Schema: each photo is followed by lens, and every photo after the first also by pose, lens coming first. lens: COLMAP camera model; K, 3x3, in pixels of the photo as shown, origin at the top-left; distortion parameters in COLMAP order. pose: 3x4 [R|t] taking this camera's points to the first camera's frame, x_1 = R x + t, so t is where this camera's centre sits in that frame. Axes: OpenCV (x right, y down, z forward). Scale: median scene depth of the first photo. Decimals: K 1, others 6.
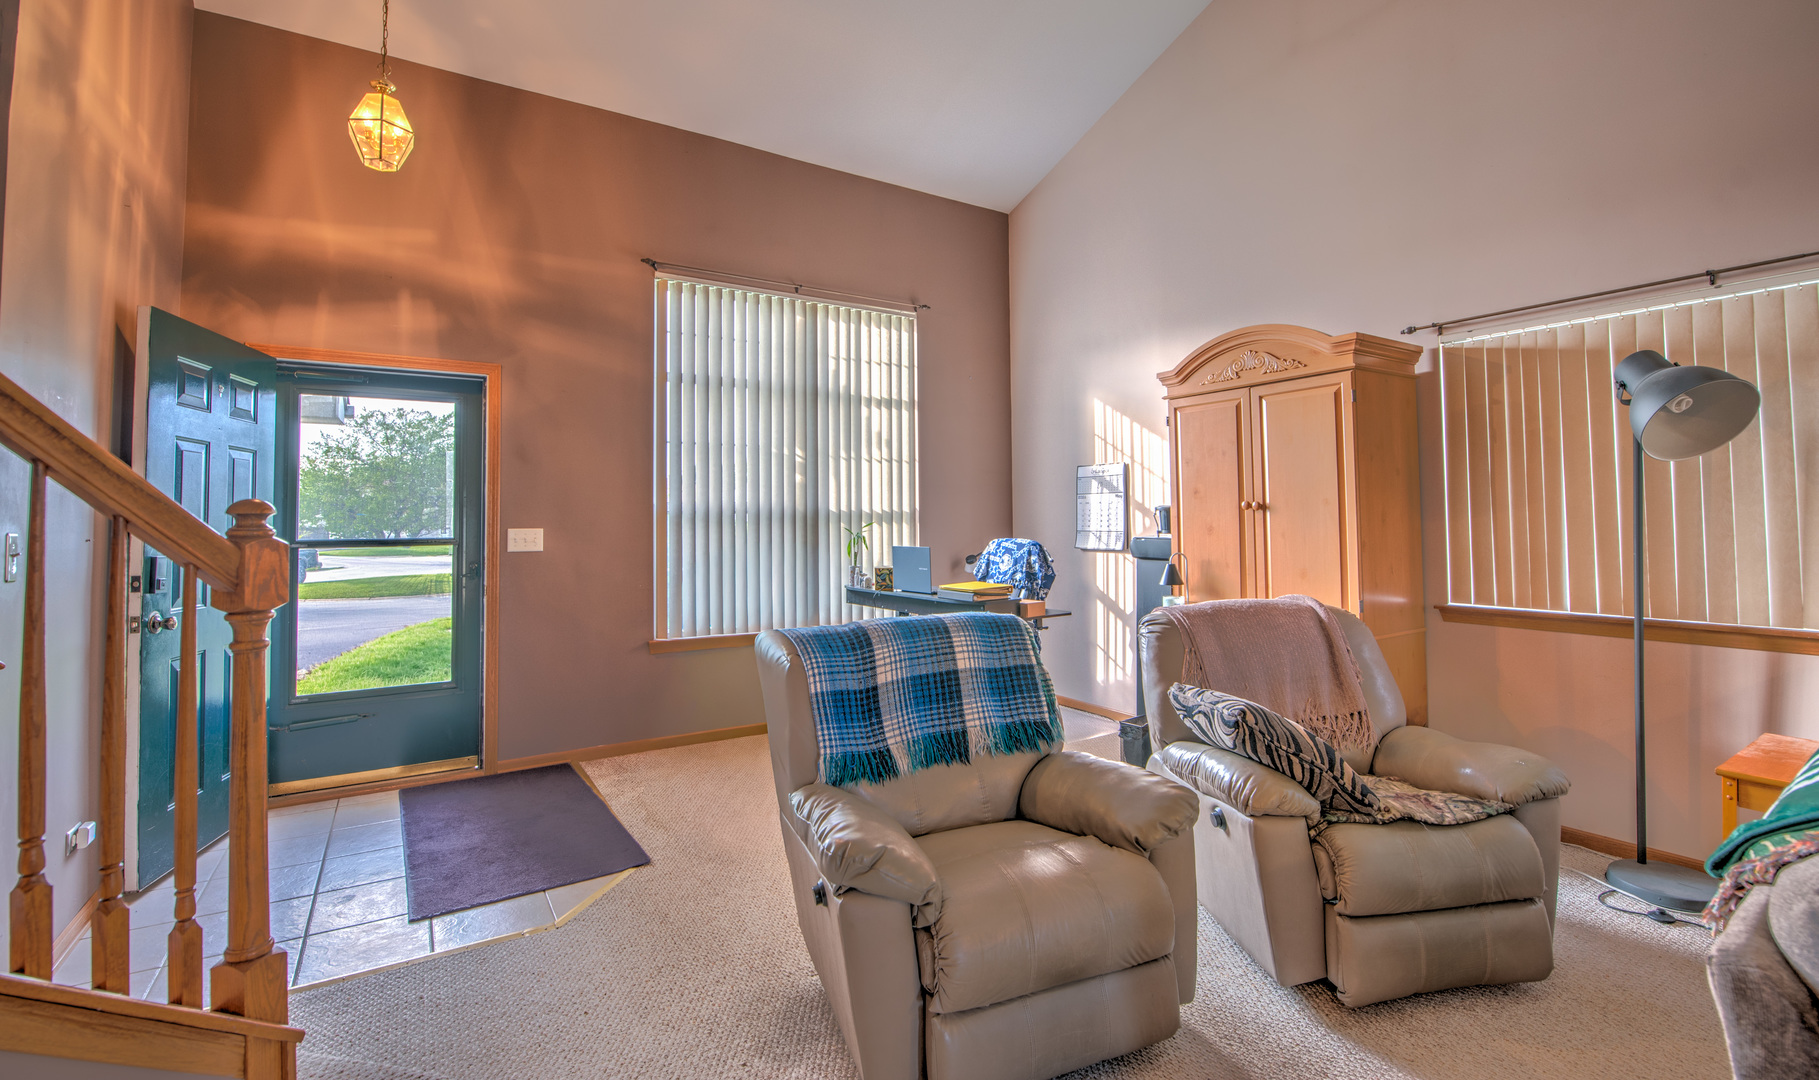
lens RADIAL K [[794.5, 0, 908.5], [0, 794.5, 535.0], [0, 0, 1]] dist [-0.005236, -0.000686]
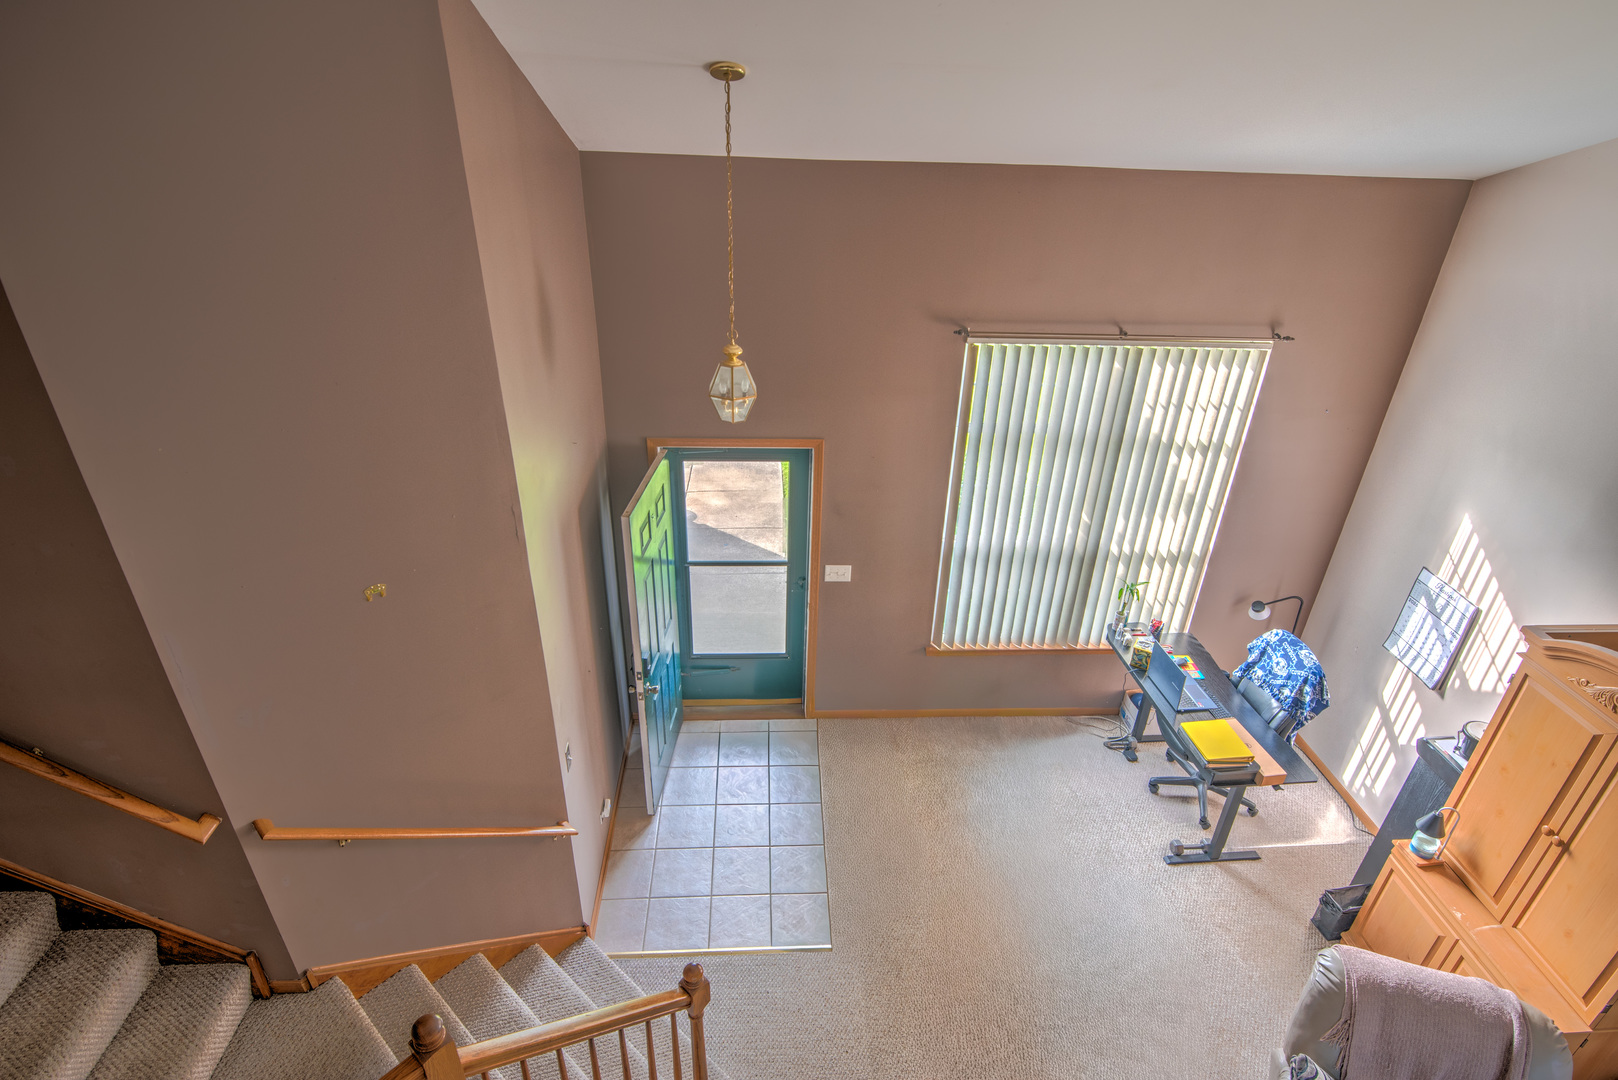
lens RADIAL K [[839.9, 0, 808.8], [0, 839.9, 539.8], [0, 0, 1]] dist [0.007816, -0.001819]
pose [[0.874736, 0.260924, -0.408358, -0.001936], [-0.015936, 0.857702, 0.513900, -0.618302], [0.484338, -0.443020, 0.754421, 0.013850]]
